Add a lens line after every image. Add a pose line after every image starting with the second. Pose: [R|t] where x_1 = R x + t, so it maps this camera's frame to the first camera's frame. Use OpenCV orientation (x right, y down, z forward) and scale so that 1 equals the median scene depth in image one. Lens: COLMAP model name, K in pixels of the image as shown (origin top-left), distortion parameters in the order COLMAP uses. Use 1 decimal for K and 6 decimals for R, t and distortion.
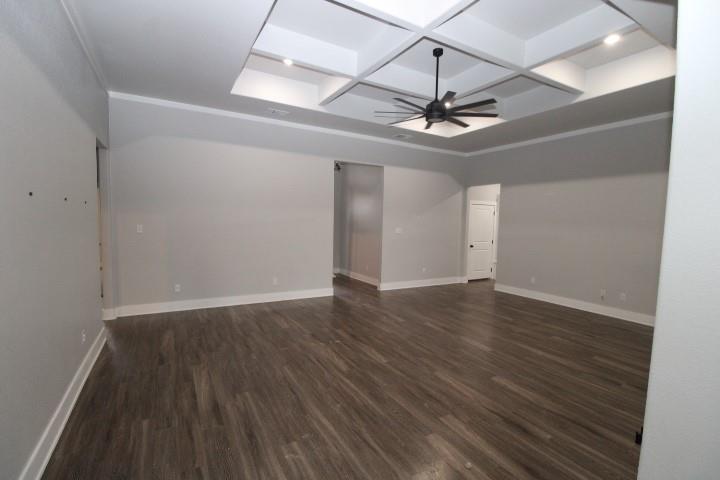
lens RADIAL K [[331.3, 0, 361.3], [0, 331.3, 240.2], [0, 0, 1]] dist [-0.008849, -0.005939]
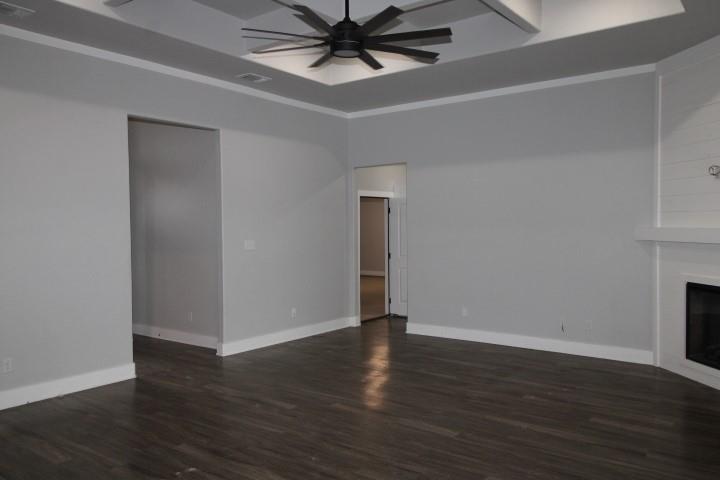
lens RADIAL K [[563.1, 0, 359.0], [0, 563.1, 241.5], [0, 0, 1]] dist [0.006769, -0.001129]
pose [[0.920462, -0.043700, 0.388382, -0.129940], [0.054638, 0.998359, -0.017159, -0.012442], [-0.386995, 0.037015, 0.921339, 0.075382]]
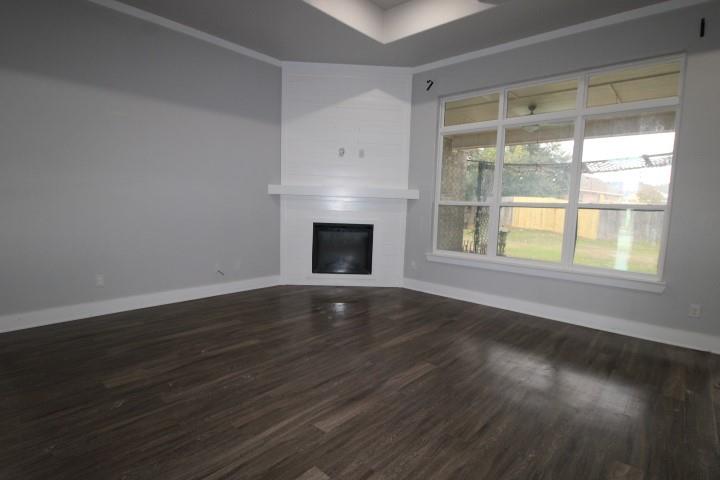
lens RADIAL K [[362.7, 0, 356.5], [0, 362.7, 240.3], [0, 0, 1]] dist [-0.006673, -0.004884]
pose [[-0.305783, -0.130778, 0.943077, -0.174739], [0.020256, 0.989404, 0.143770, -0.018845], [-0.951886, 0.063066, -0.299894, 1.067872]]
